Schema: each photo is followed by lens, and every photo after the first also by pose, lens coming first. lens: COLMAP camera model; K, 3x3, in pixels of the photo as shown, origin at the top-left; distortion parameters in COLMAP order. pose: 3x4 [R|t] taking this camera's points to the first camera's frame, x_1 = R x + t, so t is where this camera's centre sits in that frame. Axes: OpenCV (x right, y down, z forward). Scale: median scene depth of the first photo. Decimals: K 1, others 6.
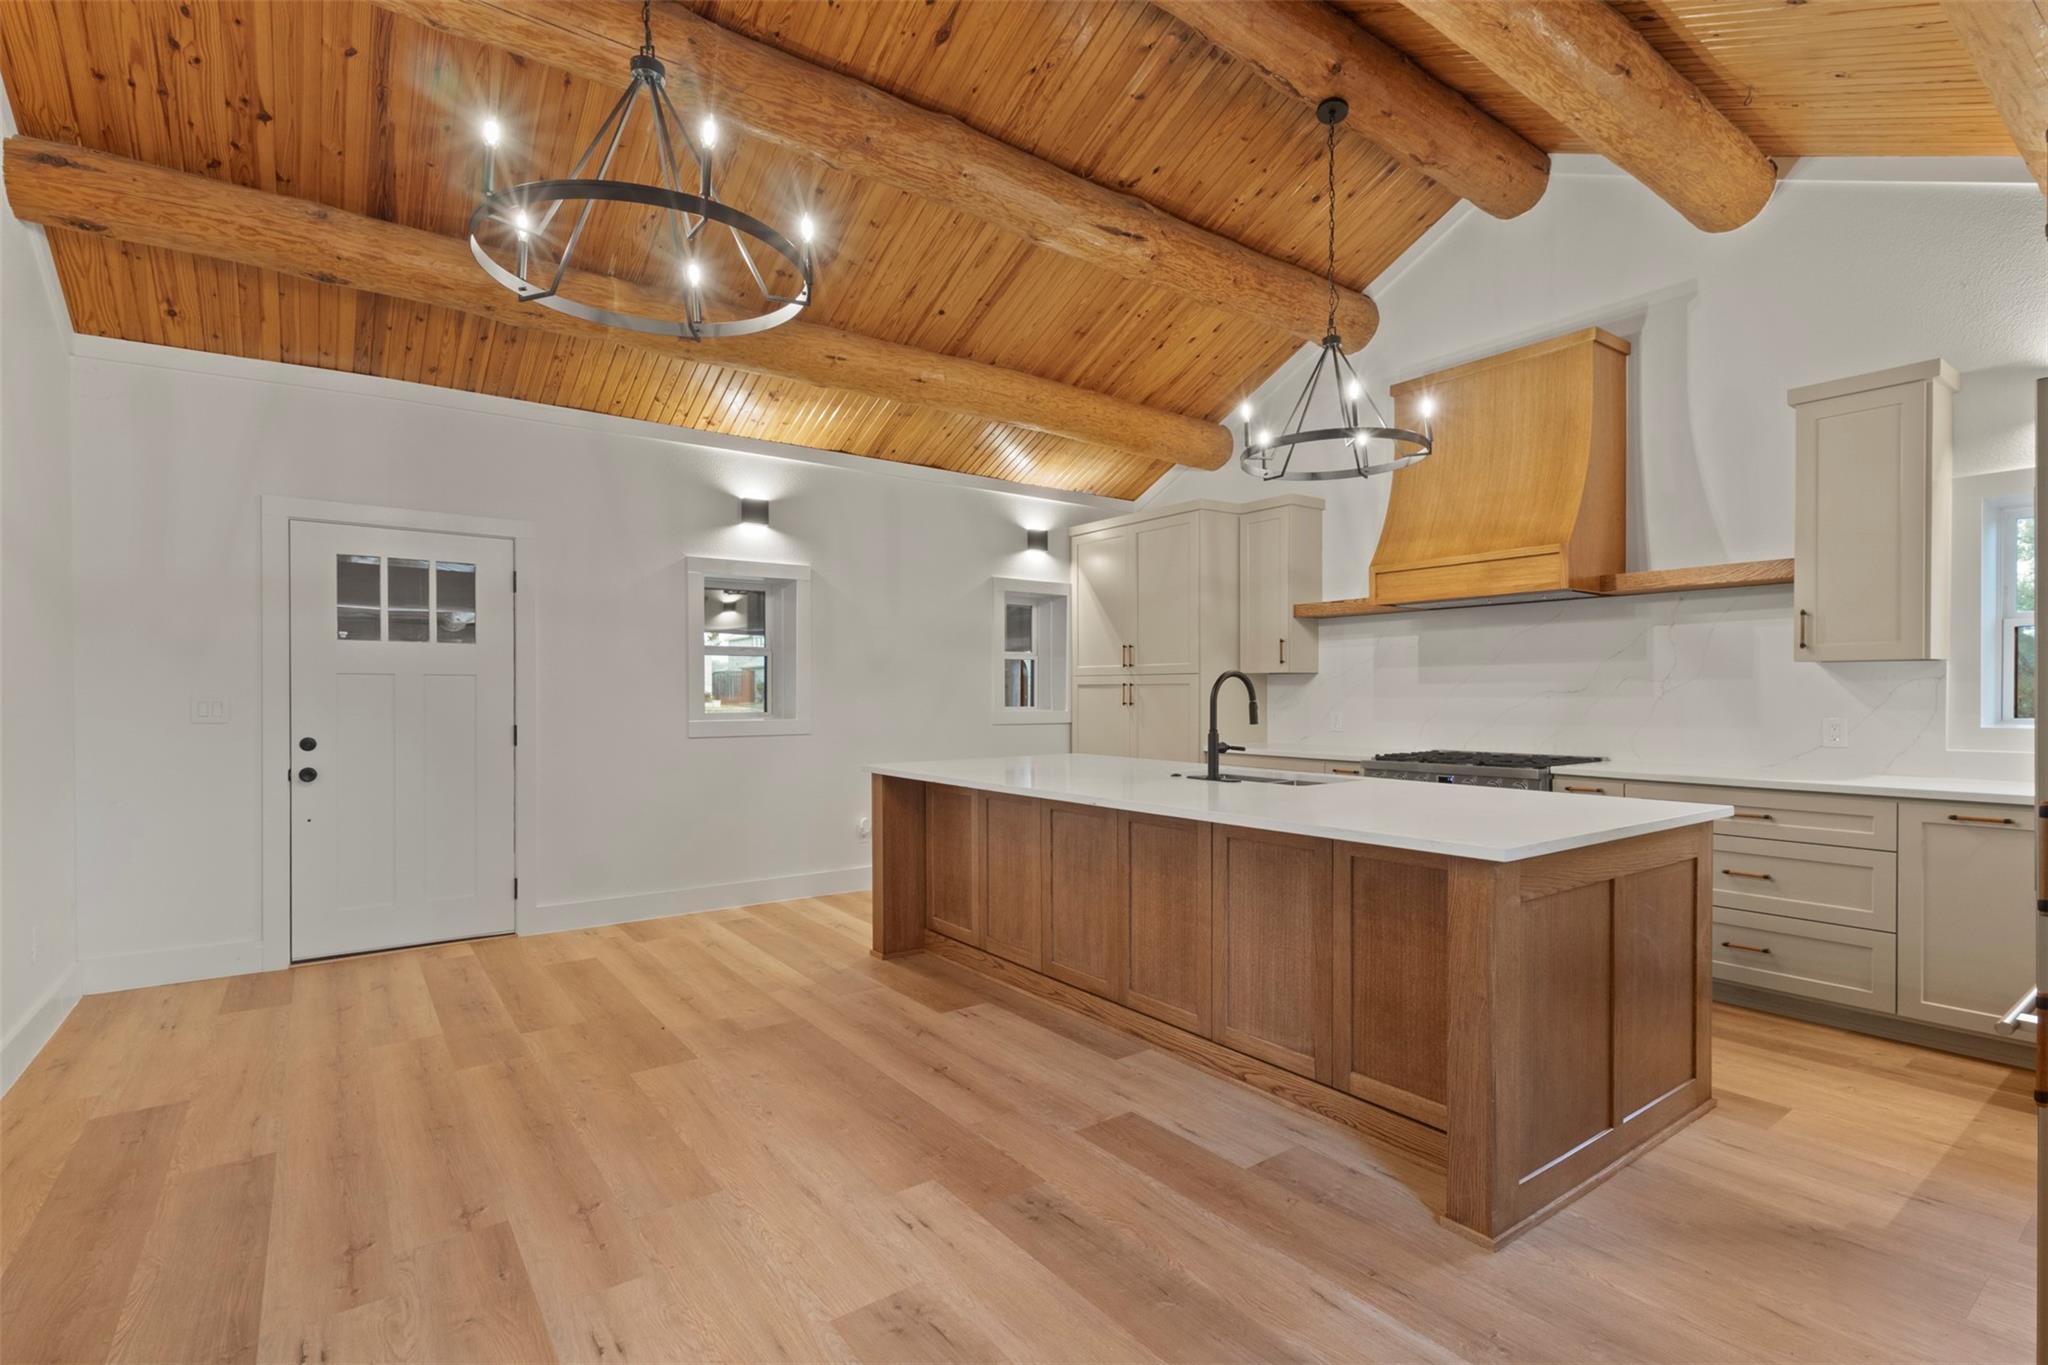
lens RADIAL K [[947.8, 0, 1015.9], [0, 947.8, 708.3], [0, 0, 1]] dist [0.000051, 0.001710]
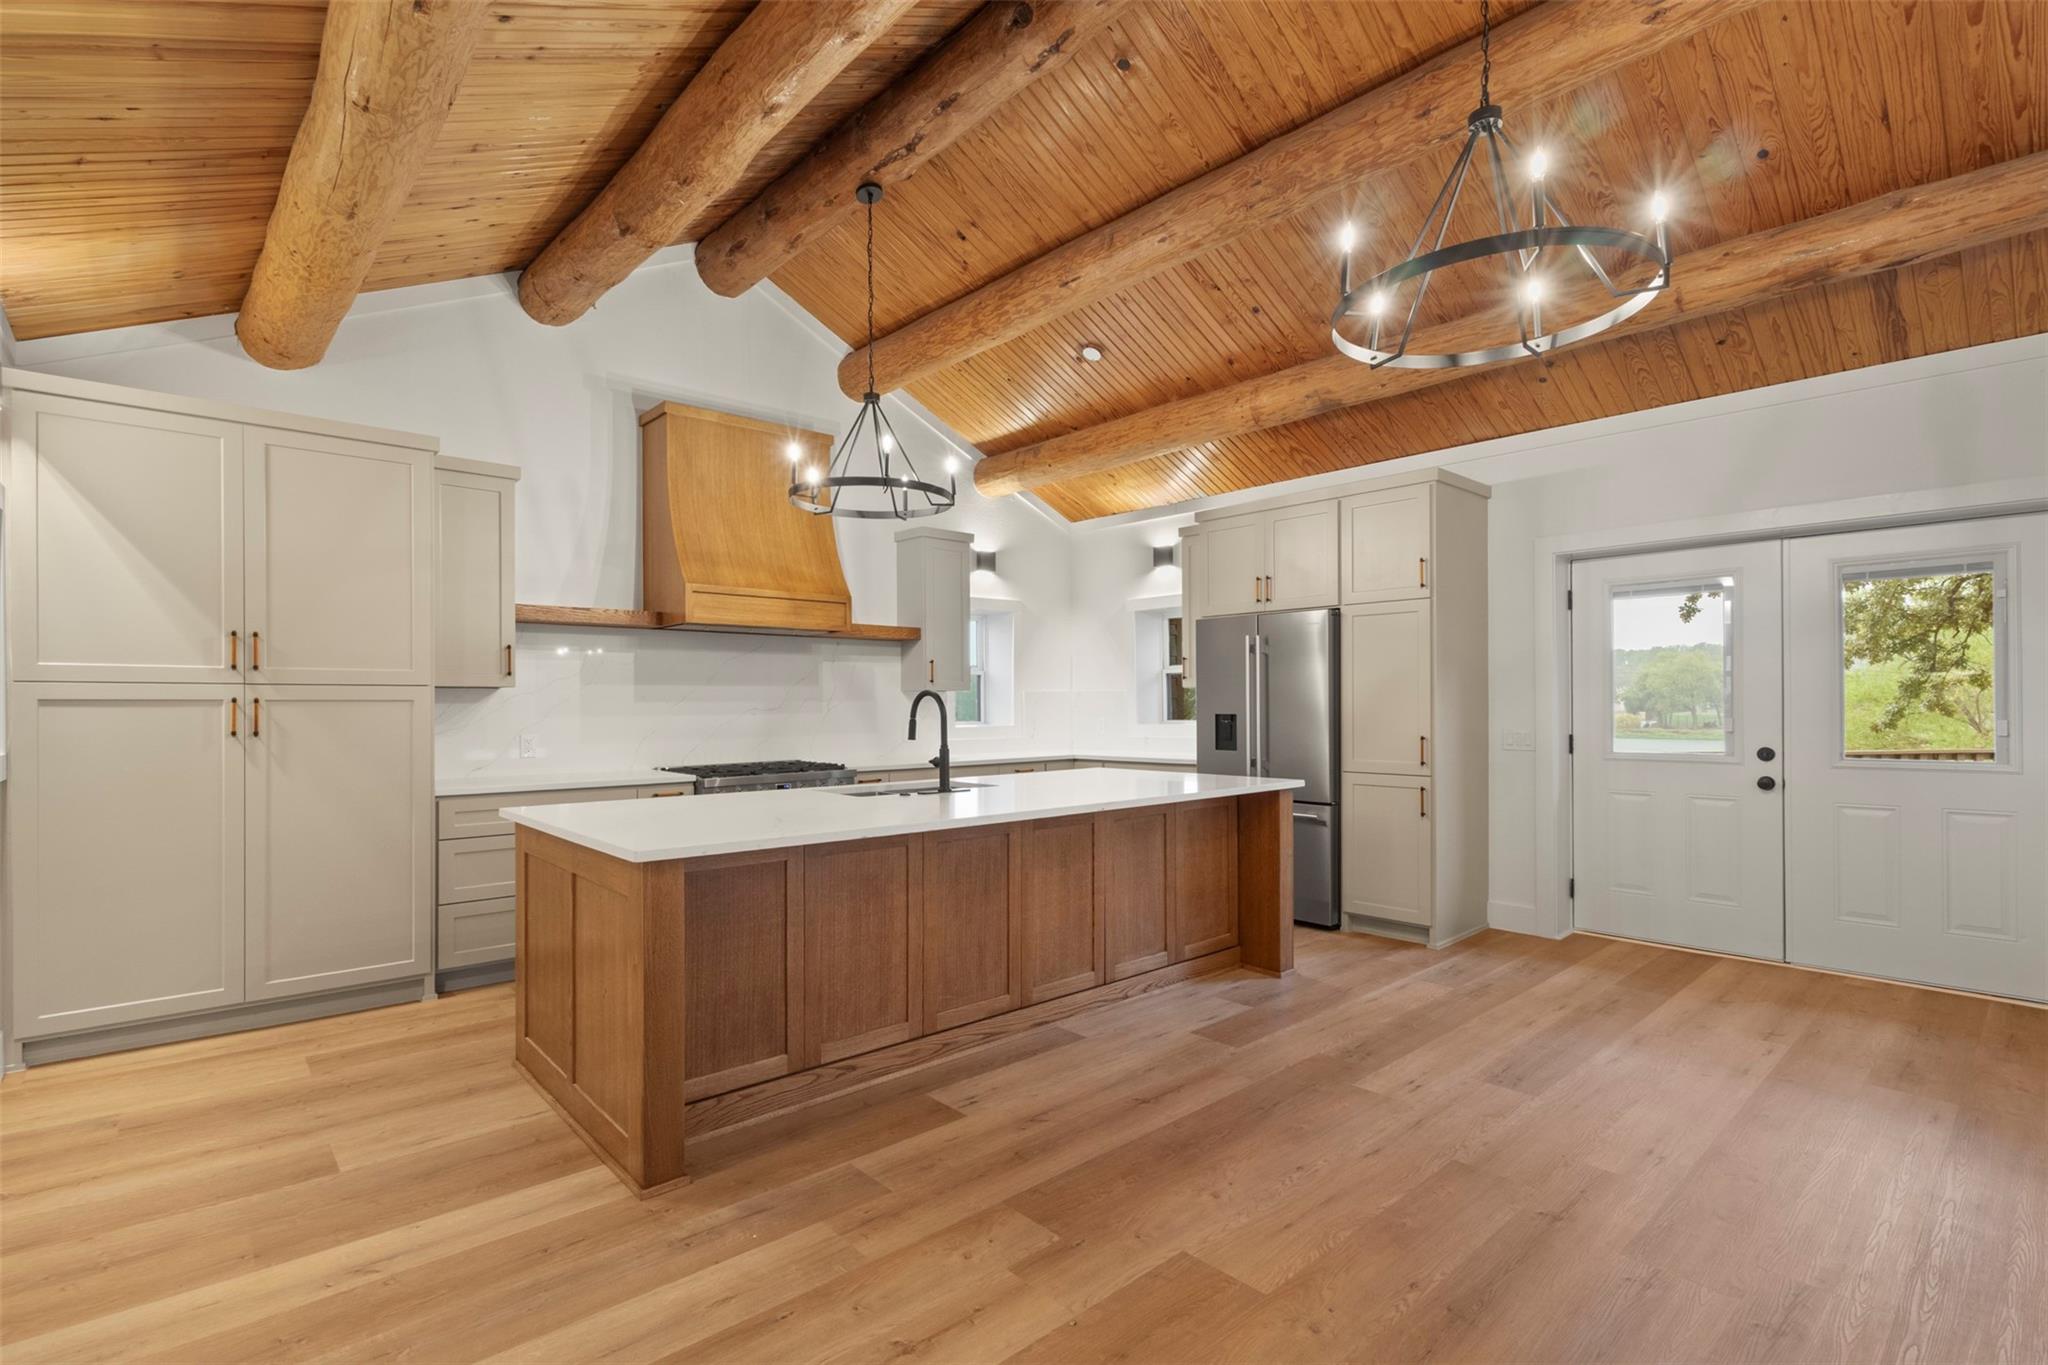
lens RADIAL K [[947.8, 0, 1019.1], [0, 947.8, 710.6], [0, 0, 1]] dist [0.000051, 0.001710]
pose [[-0.096455, -0.004683, 0.995326, -0.744512], [0.021347, 0.999749, 0.006772, -0.018980], [-0.995108, 0.021901, -0.096331, 0.874952]]
